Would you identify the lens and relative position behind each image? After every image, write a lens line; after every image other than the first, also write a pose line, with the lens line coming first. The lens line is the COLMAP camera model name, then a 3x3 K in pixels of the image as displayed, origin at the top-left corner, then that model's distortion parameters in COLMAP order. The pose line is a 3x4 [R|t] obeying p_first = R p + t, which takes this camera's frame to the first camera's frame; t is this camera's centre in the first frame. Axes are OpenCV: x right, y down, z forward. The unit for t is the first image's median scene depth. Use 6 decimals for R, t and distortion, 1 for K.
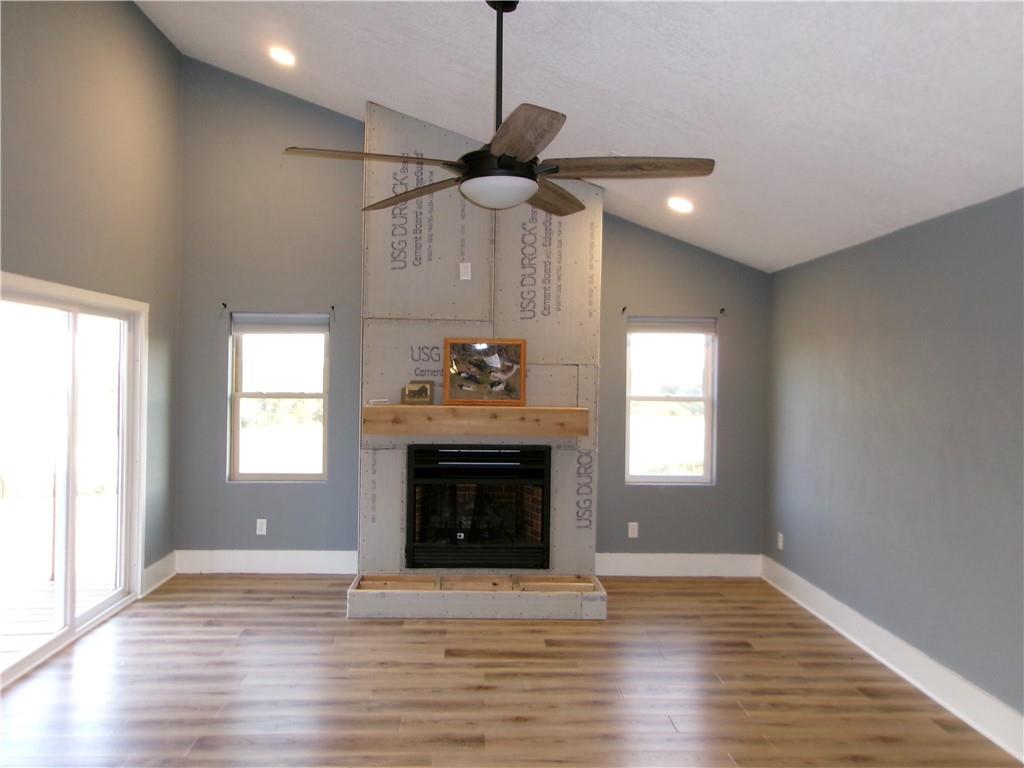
lens RADIAL K [[807.3, 0, 504.6], [0, 807.3, 366.7], [0, 0, 1]] dist [-0.001802, -0.001598]
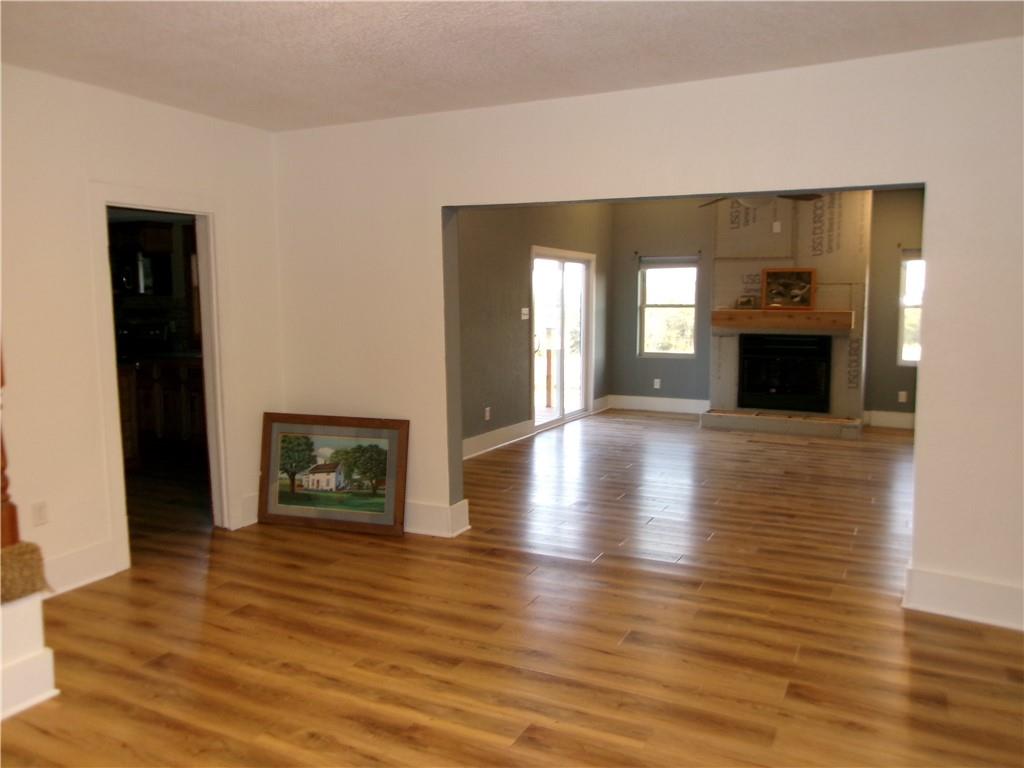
lens RADIAL K [[807.3, 0, 511.6], [0, 807.3, 379.6], [0, 0, 1]] dist [-0.001802, -0.001598]
pose [[0.876475, 0.038052, -0.479941, 0.273147], [0.013689, 0.994499, 0.103847, 0.010625], [0.481252, -0.097589, 0.871133, -0.696019]]
